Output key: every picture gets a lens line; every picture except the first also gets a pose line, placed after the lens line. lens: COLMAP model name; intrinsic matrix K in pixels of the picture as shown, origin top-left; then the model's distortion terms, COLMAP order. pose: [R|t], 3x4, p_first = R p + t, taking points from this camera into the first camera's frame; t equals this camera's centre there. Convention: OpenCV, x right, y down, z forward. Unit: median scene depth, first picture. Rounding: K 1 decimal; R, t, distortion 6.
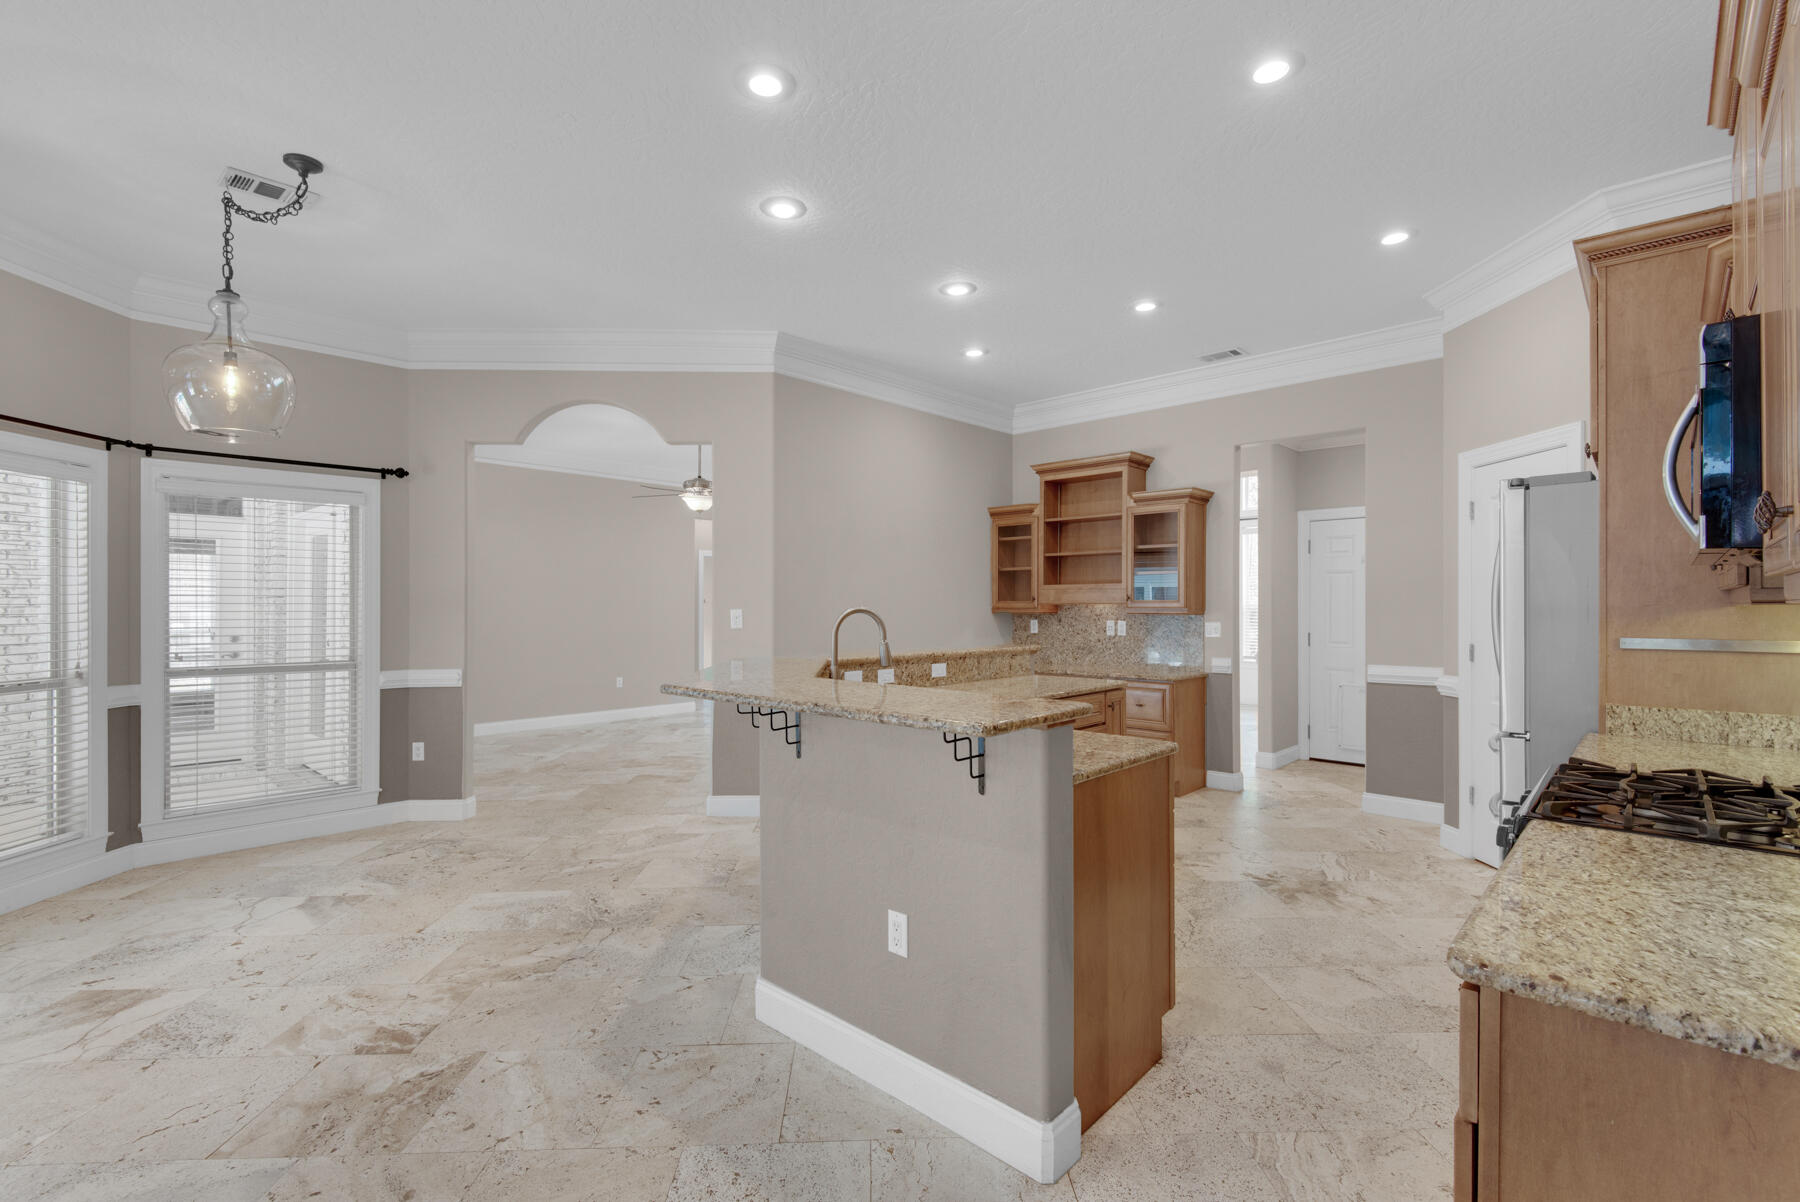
lens RADIAL K [[810.8, 0, 892.7], [0, 810.8, 603.7], [0, 0, 1]] dist [0.023114, -0.010851]
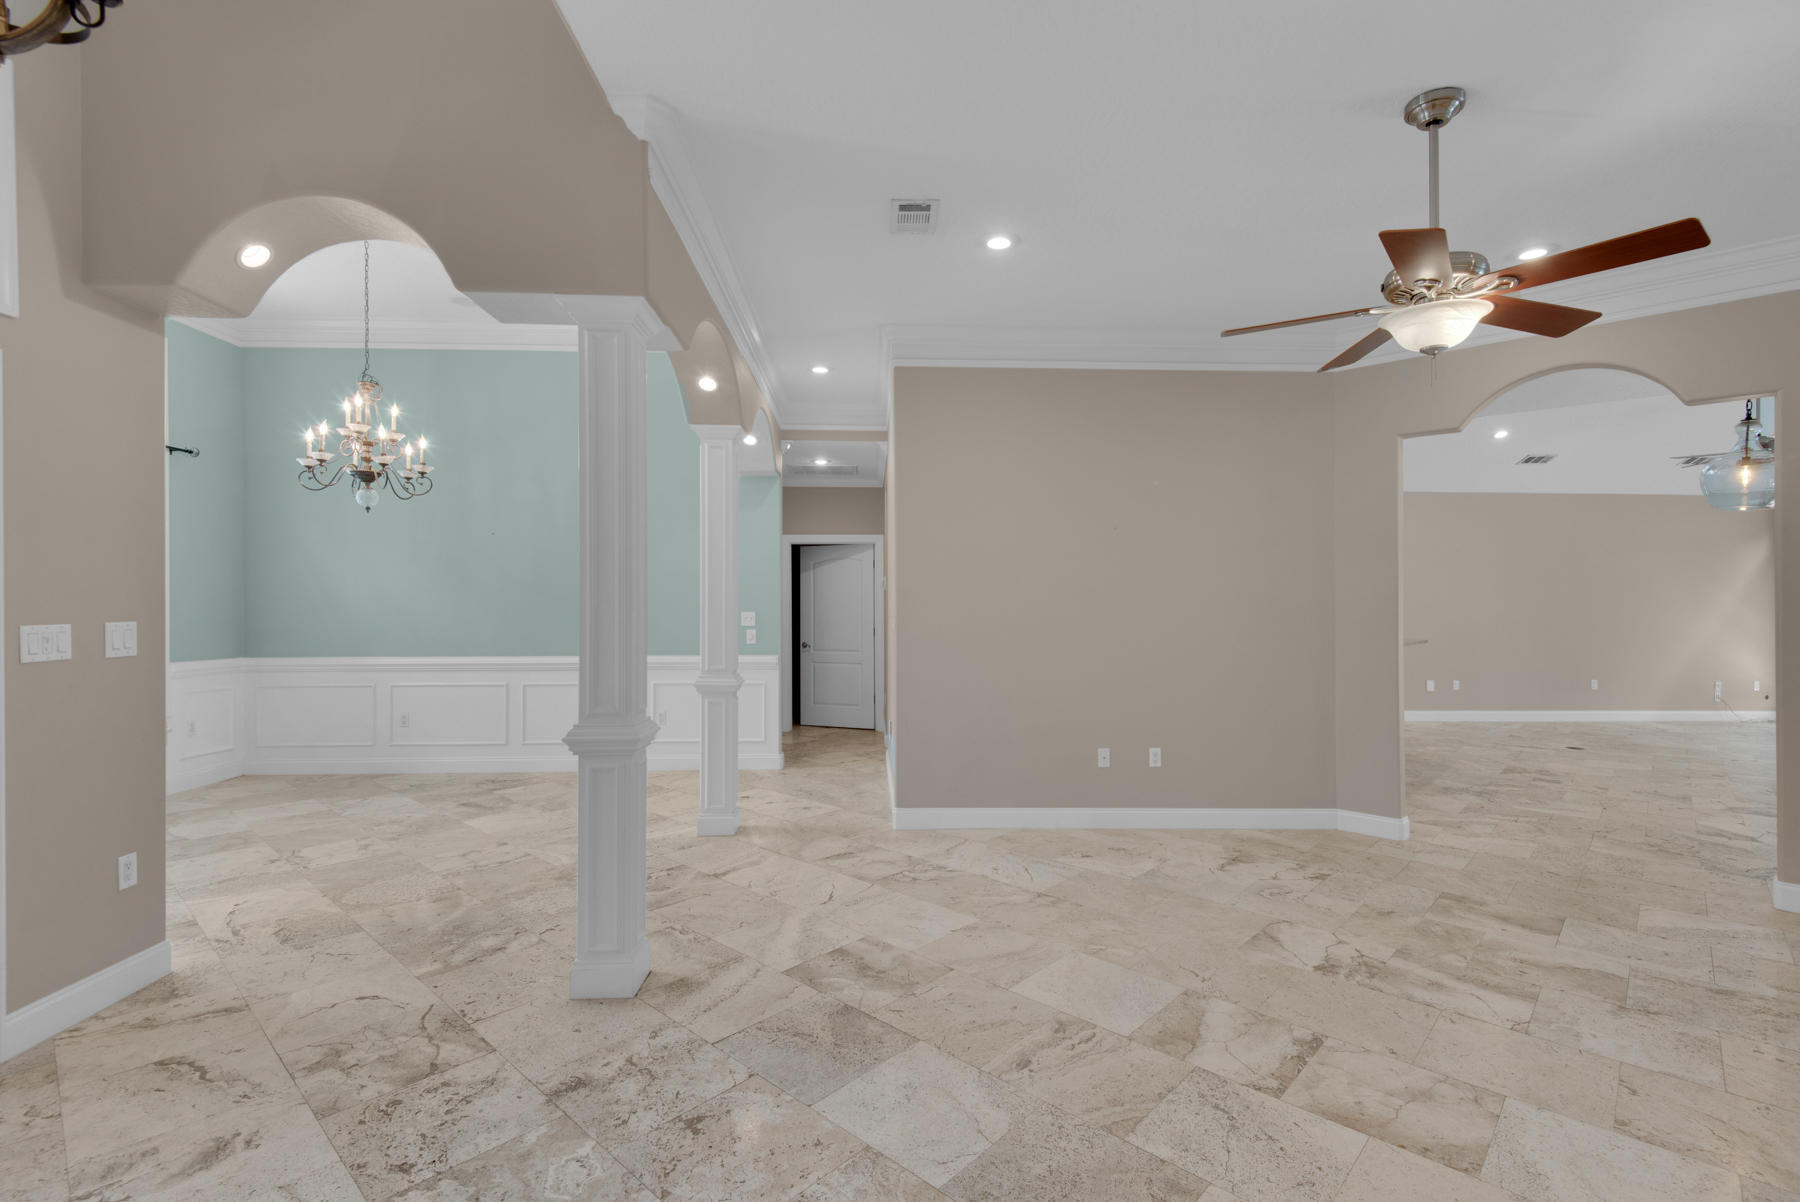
lens RADIAL K [[817.2, 0, 900.9], [0, 817.2, 605.4], [0, 0, 1]] dist [0.038694, -0.024530]
pose [[-0.714067, -0.000509, 0.700077, -0.422296], [-0.003288, 0.999991, -0.002626, -0.002081], [-0.700070, -0.004177, -0.714062, 1.851639]]
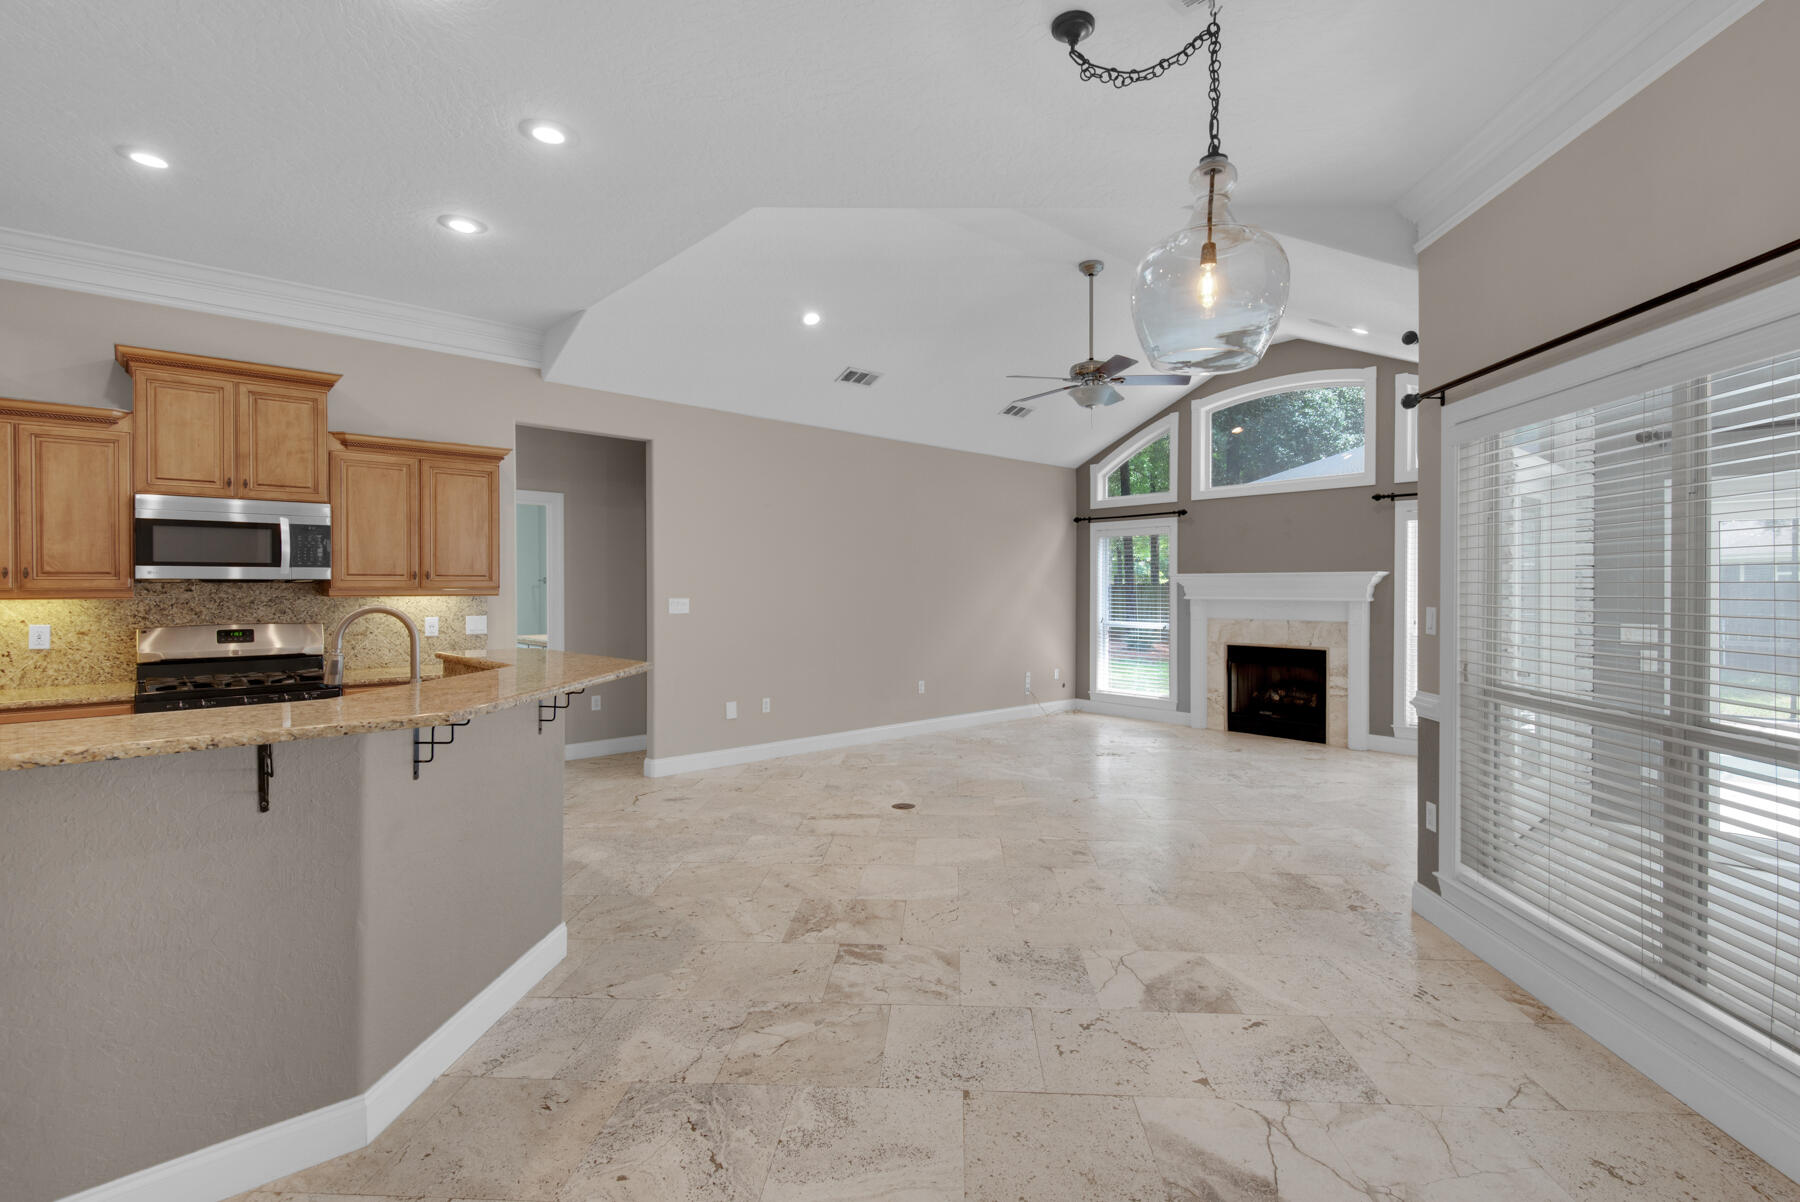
lens RADIAL K [[833.6, 0, 919.4], [0, 833.6, 584.9], [0, 0, 1]] dist [0.032888, -0.016719]
pose [[-0.997475, 0.003000, 0.070957, -0.339463], [0.002568, 0.999978, -0.006175, -0.005045], [-0.070974, -0.005978, -0.997460, 0.971036]]
